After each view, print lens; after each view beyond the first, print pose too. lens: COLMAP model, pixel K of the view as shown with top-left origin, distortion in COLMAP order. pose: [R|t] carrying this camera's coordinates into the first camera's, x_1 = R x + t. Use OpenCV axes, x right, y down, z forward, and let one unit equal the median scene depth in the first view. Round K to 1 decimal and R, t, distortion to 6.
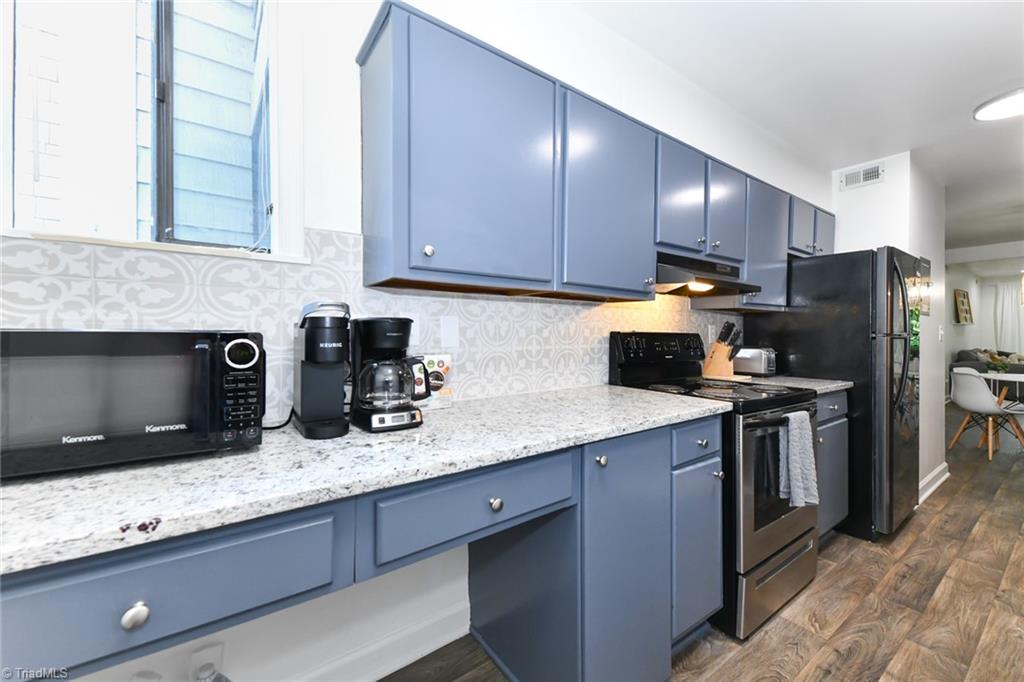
lens RADIAL K [[409.7, 0, 512.0], [0, 409.7, 341.0], [0, 0, 1]] dist [0.023521, 0.000102]
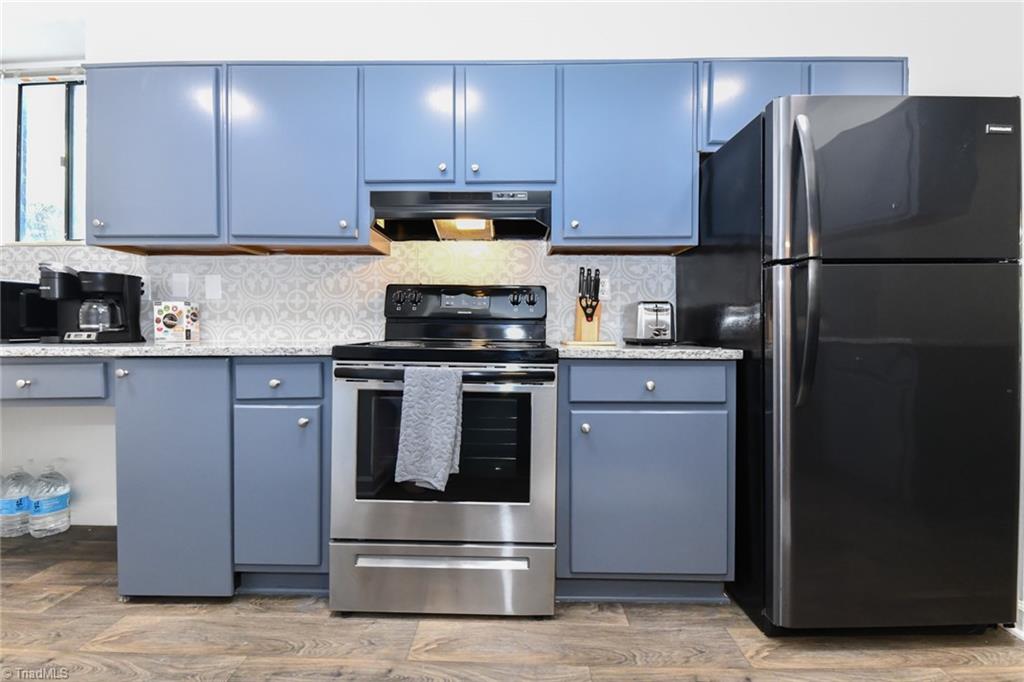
lens RADIAL K [[414.0, 0, 512.0], [0, 414.0, 341.0], [0, 0, 1]] dist [0.001179, 0.000029]
pose [[0.797543, 0.011578, -0.603151, 1.255900], [-0.009893, 0.999932, 0.006114, 0.117562], [0.603181, 0.001091, 0.797603, 0.478869]]
